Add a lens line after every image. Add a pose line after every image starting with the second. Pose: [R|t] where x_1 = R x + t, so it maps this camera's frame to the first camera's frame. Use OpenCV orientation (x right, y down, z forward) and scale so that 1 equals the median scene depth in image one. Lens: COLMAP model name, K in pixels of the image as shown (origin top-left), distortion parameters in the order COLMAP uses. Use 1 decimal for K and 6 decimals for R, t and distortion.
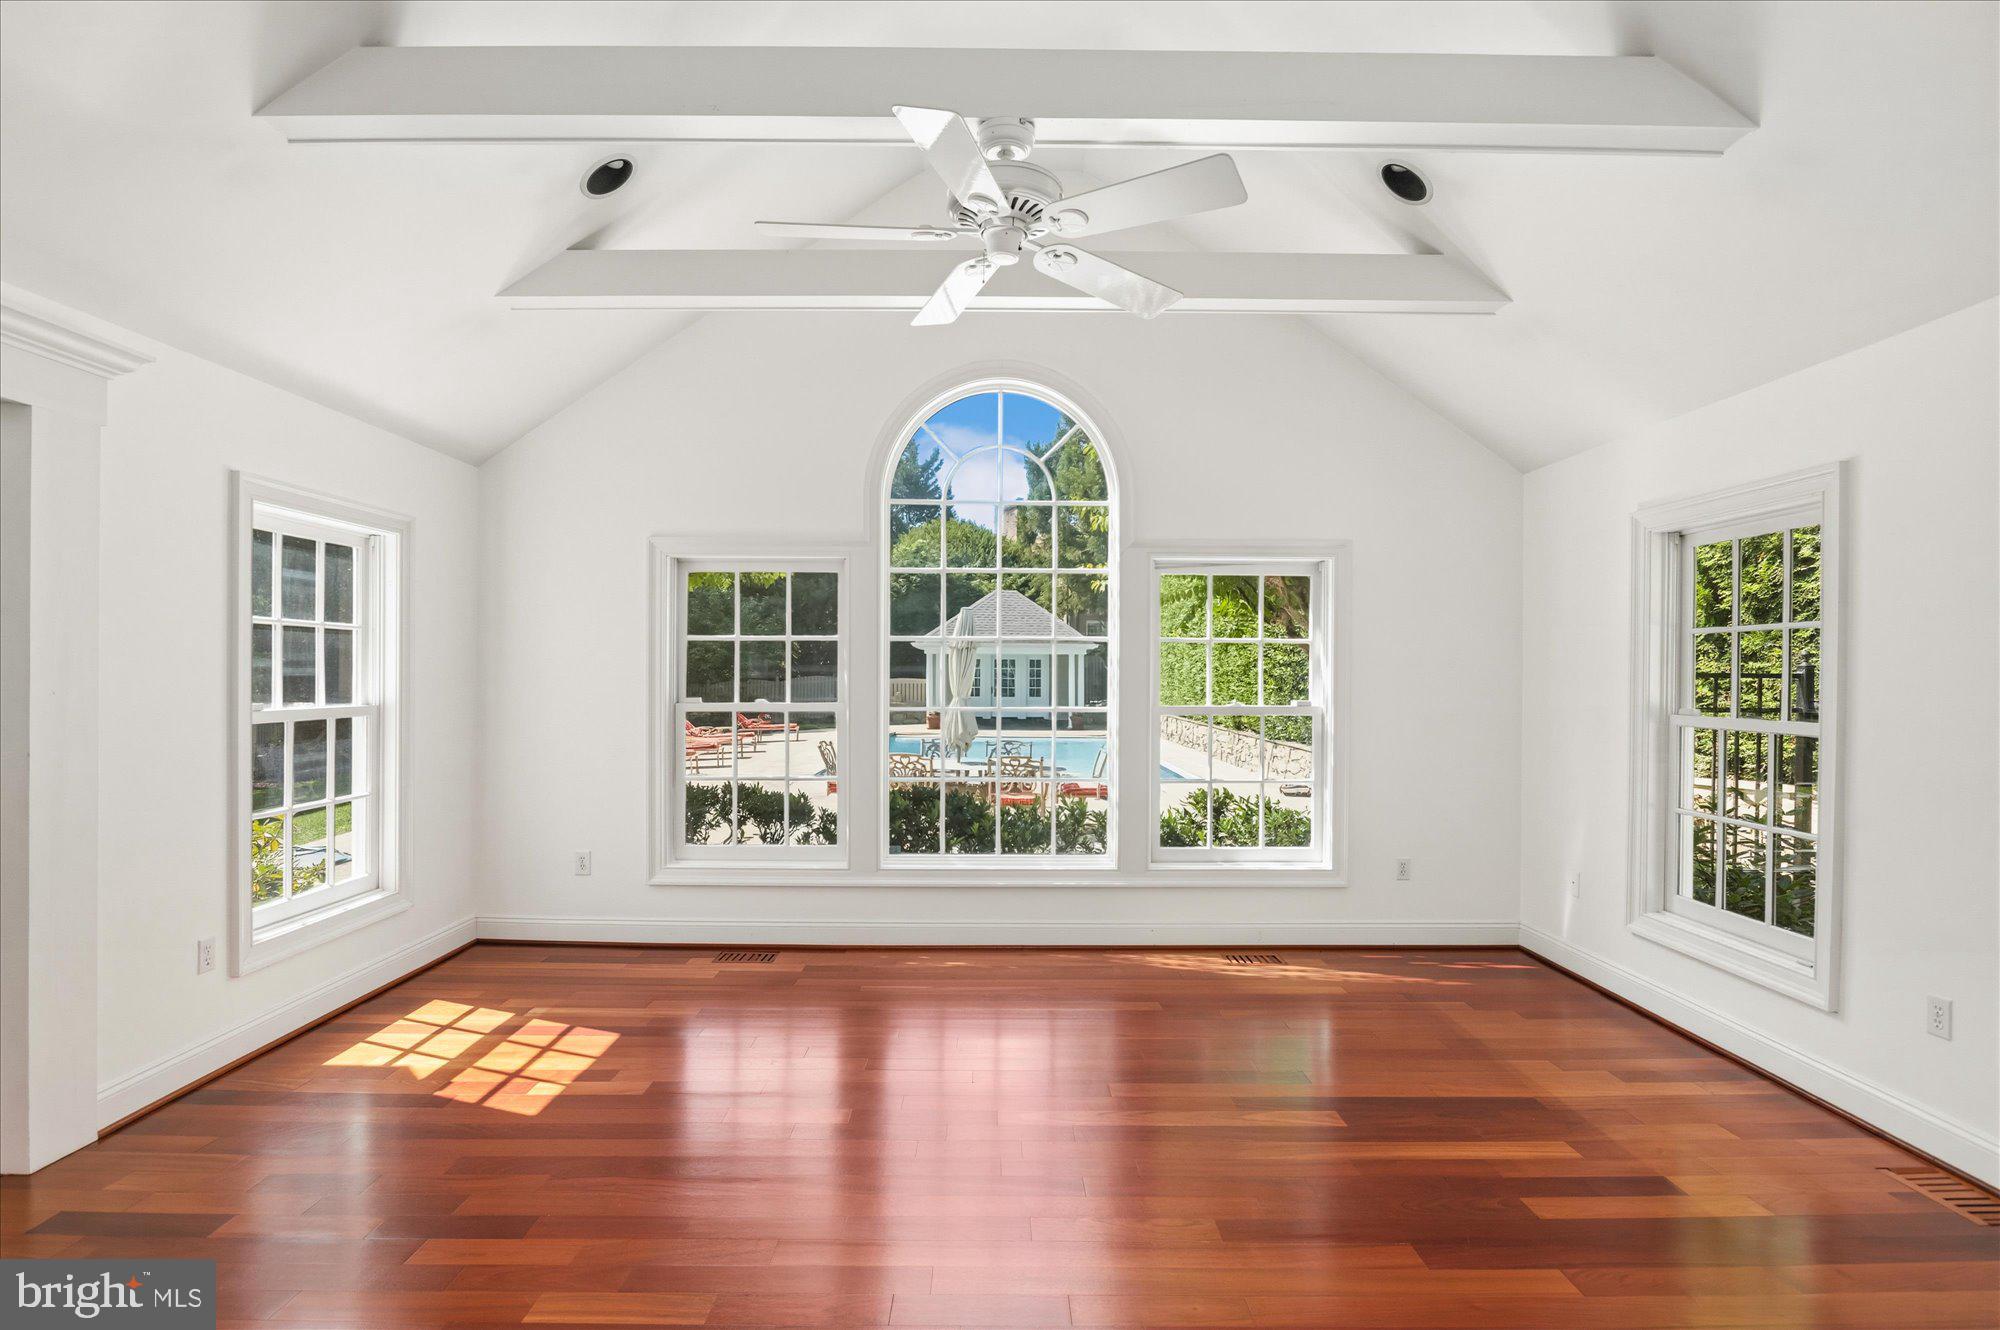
lens RADIAL K [[971.6, 0, 1005.6], [0, 971.6, 673.0], [0, 0, 1]] dist [-0.010844, -0.000249]
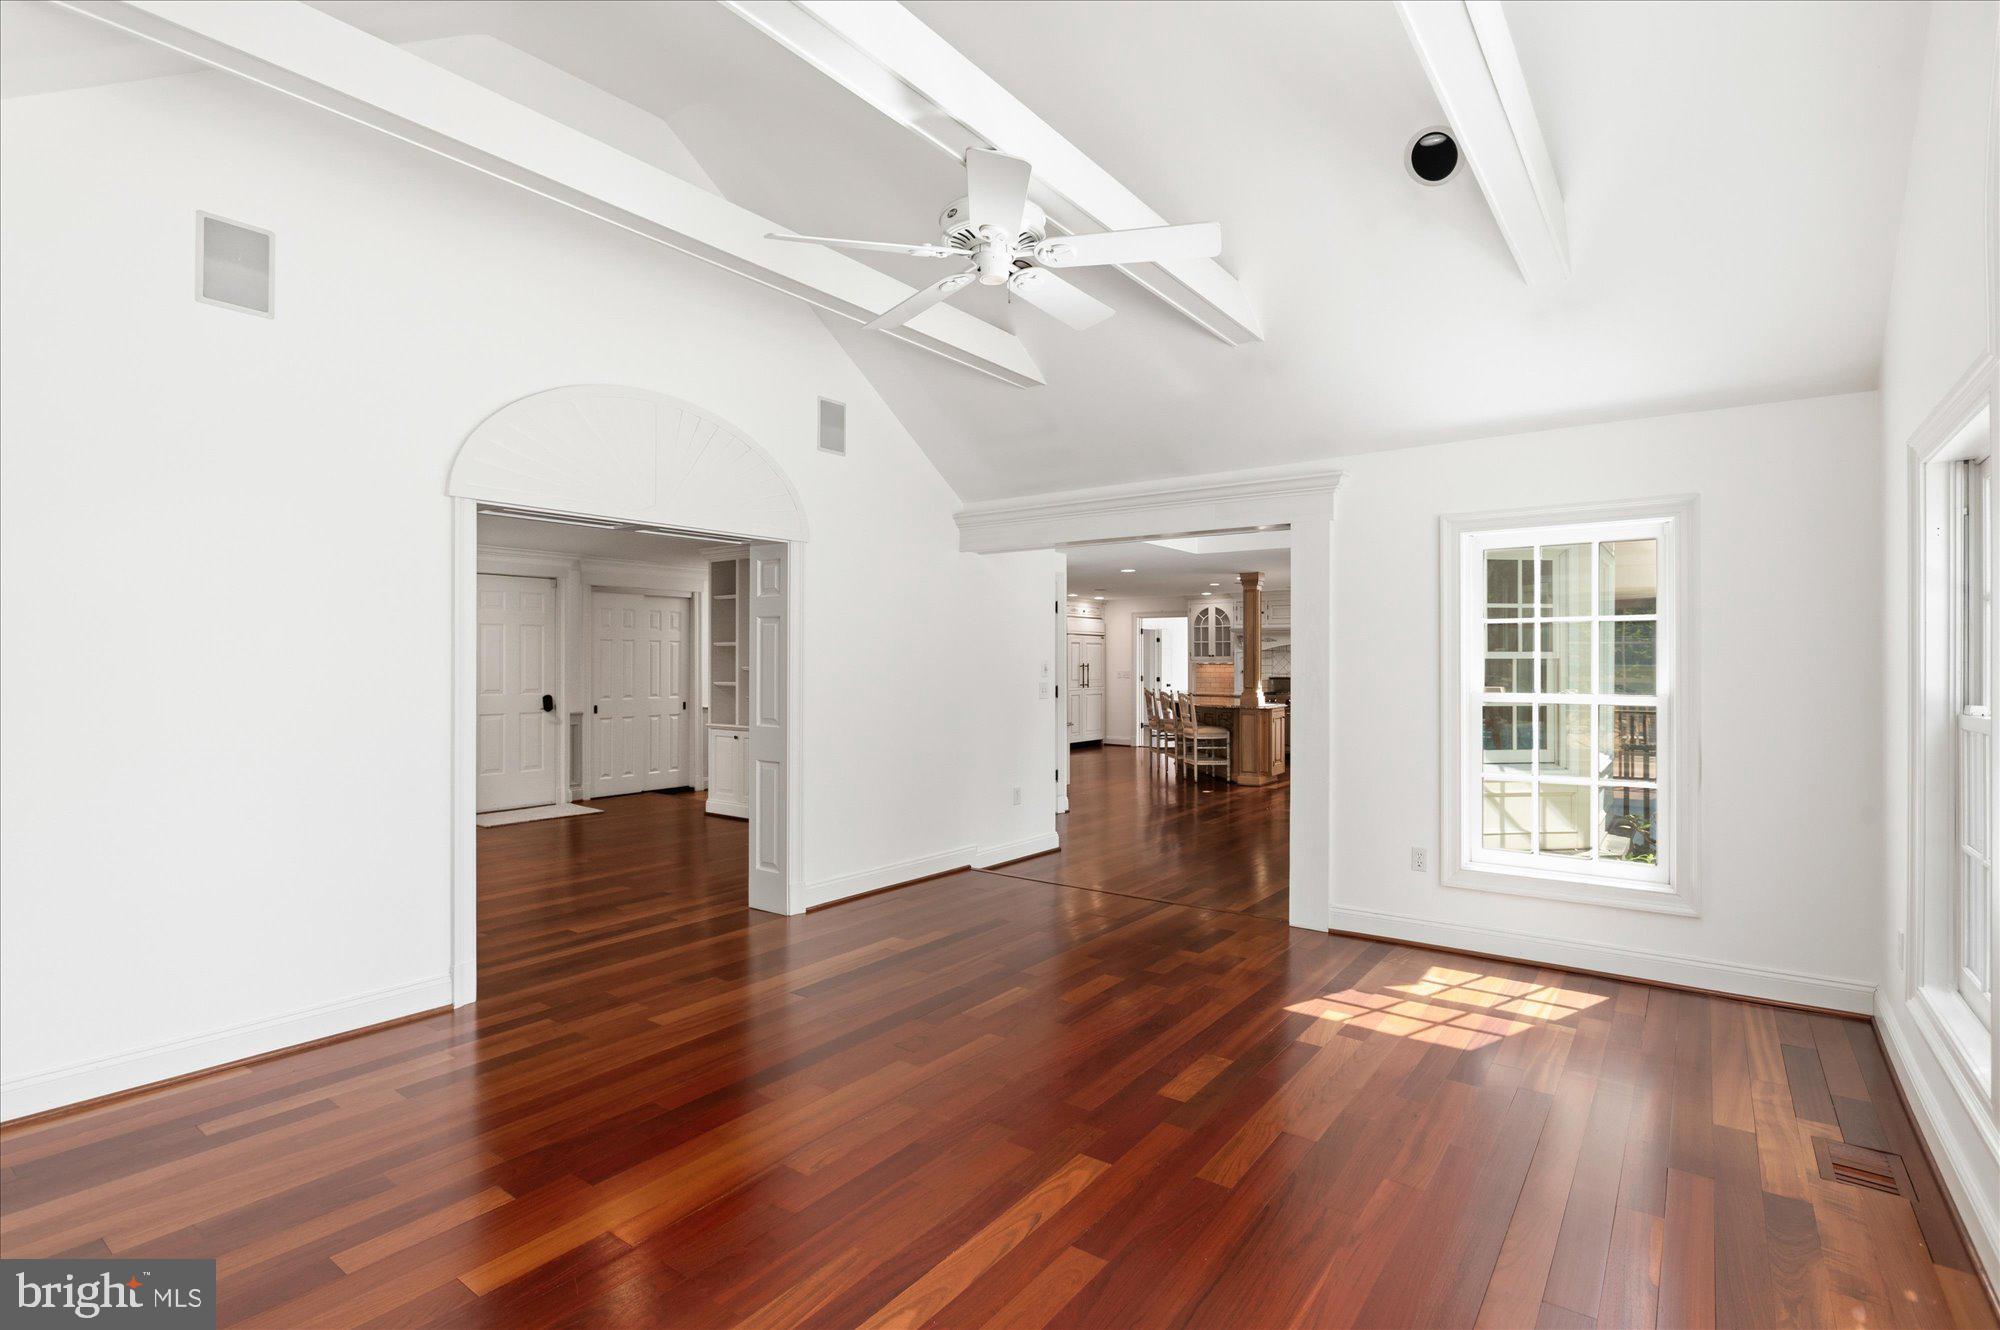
lens RADIAL K [[971.6, 0, 999.9], [0, 971.6, 662.7], [0, 0, 1]] dist [-0.010844, -0.000249]
pose [[-0.616050, -0.007499, -0.787671, 0.657833], [-0.004280, 0.999972, -0.006173, 0.006217], [0.787695, -0.000432, -0.616065, 1.291127]]
